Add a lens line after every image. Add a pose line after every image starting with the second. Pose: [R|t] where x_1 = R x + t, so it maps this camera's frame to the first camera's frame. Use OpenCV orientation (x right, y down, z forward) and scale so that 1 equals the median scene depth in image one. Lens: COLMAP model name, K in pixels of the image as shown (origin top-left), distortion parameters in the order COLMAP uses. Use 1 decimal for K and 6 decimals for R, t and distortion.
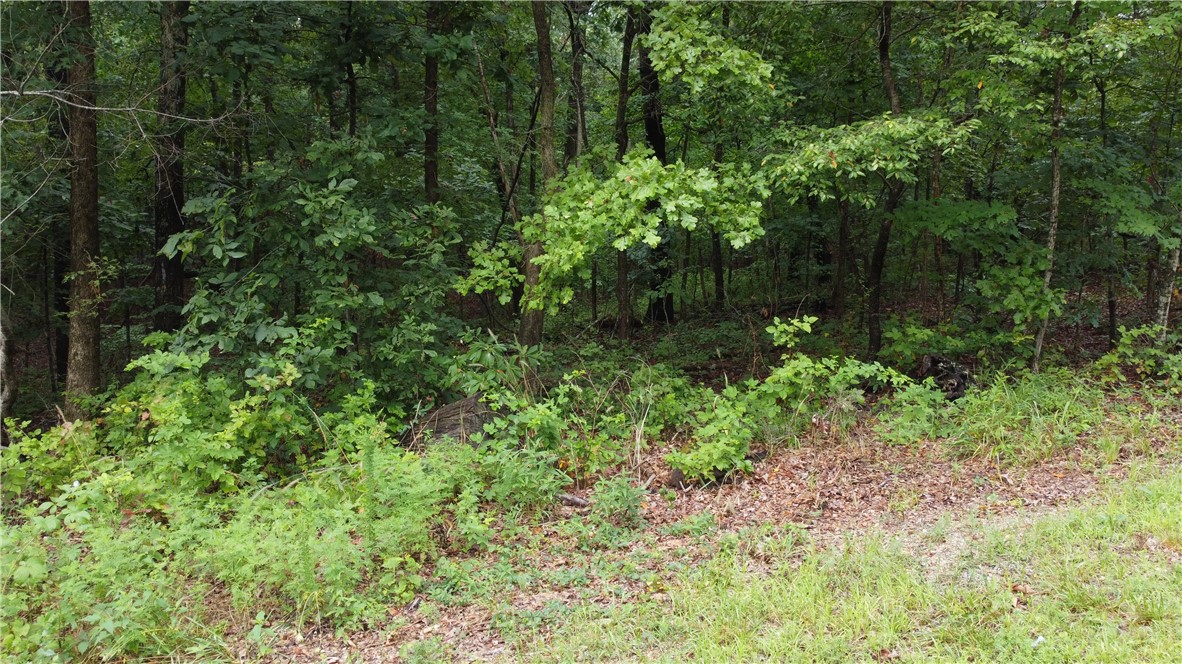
lens RADIAL K [[892.9, 0, 588.2], [0, 892.9, 330.8], [0, 0, 1]] dist [-0.006003, -0.000629]
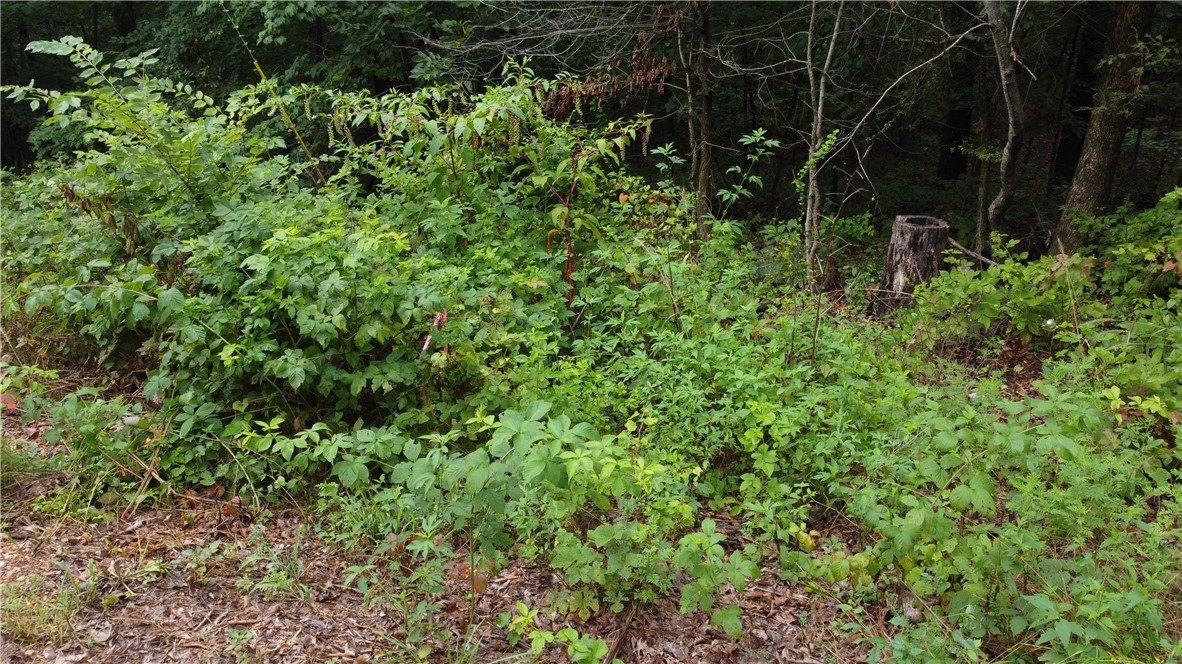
lens RADIAL K [[892.9, 0, 589.8], [0, 892.9, 329.3], [0, 0, 1]] dist [-0.006003, -0.000629]
pose [[0.525759, 0.277582, -0.804068, -0.141093], [-0.094597, 0.958475, 0.269031, -0.003073], [0.845357, -0.065383, 0.530185, 0.210194]]
